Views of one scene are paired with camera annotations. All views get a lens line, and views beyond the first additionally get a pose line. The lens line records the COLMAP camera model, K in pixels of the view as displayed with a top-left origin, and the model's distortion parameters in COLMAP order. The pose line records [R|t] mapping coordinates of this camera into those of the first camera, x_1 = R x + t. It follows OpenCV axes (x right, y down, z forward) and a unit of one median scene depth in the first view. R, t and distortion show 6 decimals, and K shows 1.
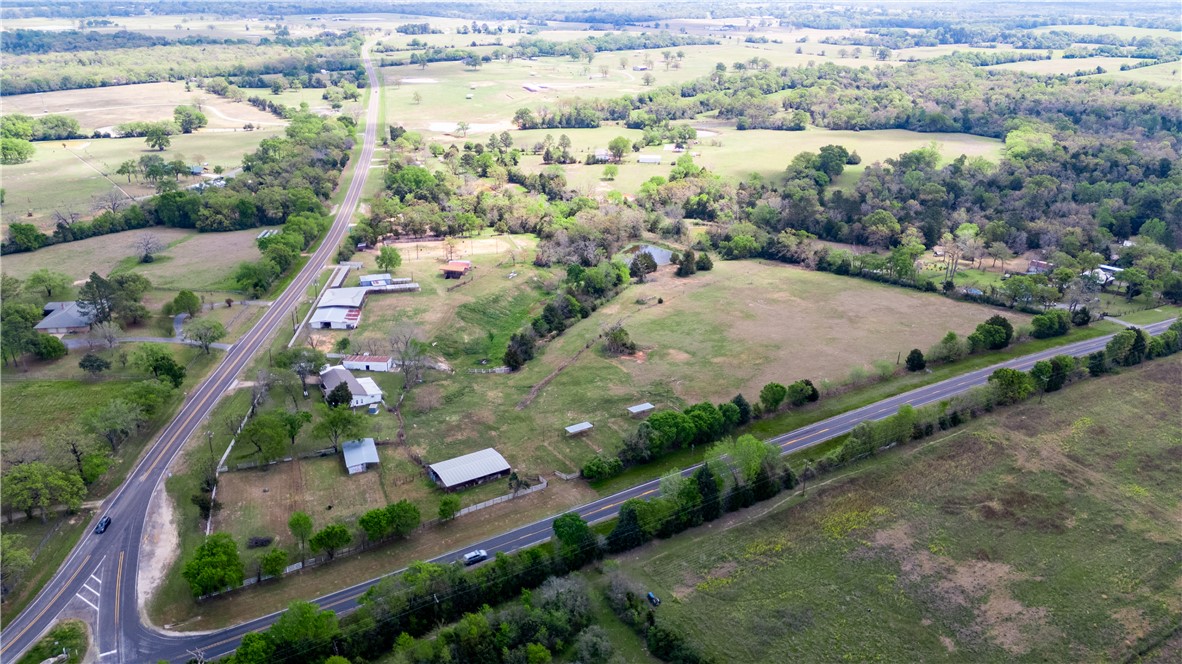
lens RADIAL K [[863.3, 0, 586.0], [0, 863.3, 343.6], [0, 0, 1]] dist [0.062246, -0.053730]
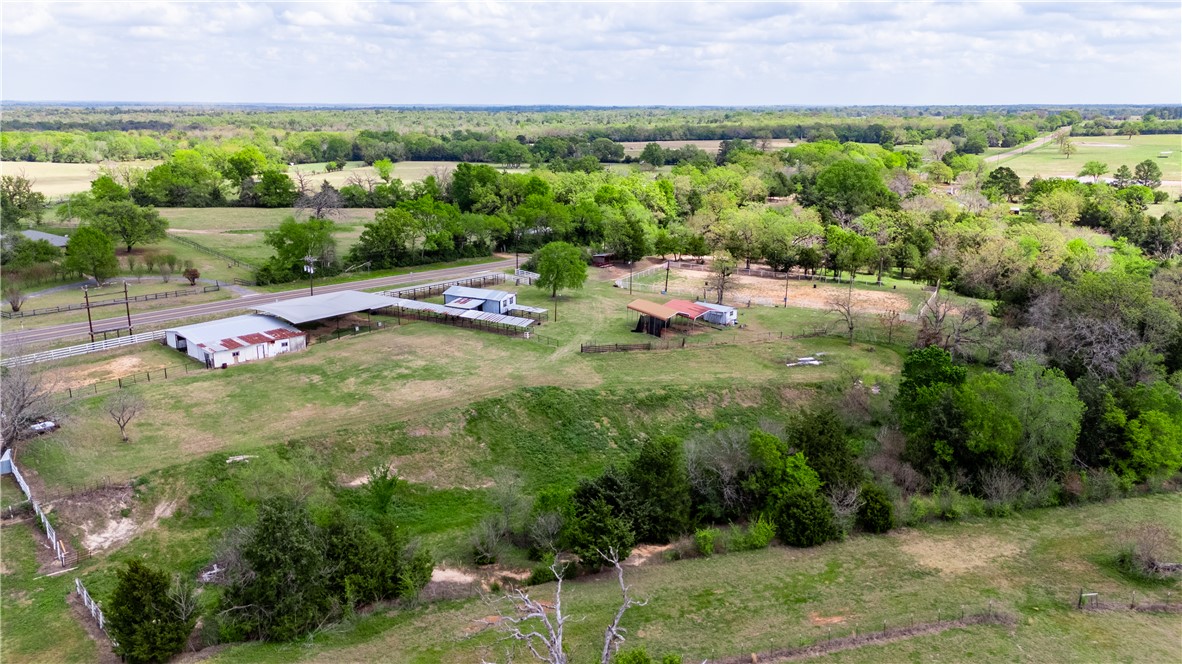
lens RADIAL K [[863.3, 0, 586.2], [0, 863.3, 331.7], [0, 0, 1]] dist [0.062246, -0.053730]
pose [[0.695512, 0.174507, -0.697001, 0.106539], [-0.273835, 0.961224, -0.032589, -0.058261], [0.664288, 0.213529, 0.716329, 0.732988]]
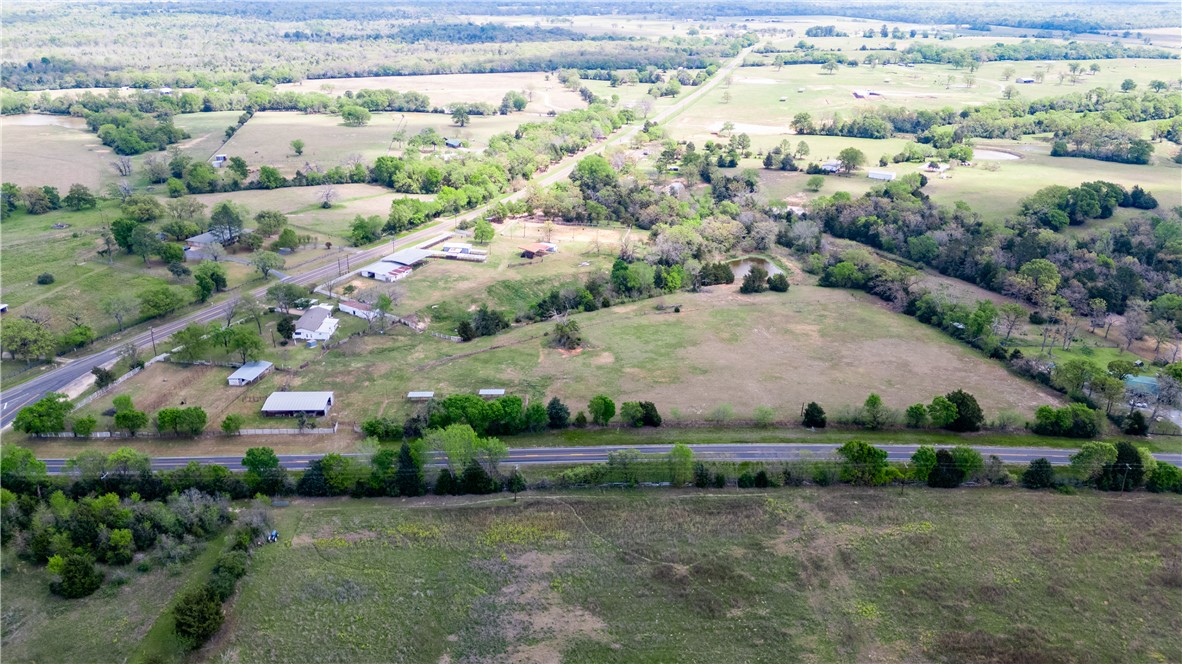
lens RADIAL K [[863.3, 0, 584.6], [0, 863.3, 327.7], [0, 0, 1]] dist [0.062246, -0.053730]
pose [[0.869565, 0.187280, -0.456927, 0.433728], [-0.195653, 0.980232, 0.029424, -0.037003], [0.453405, 0.063813, 0.889017, 0.090041]]
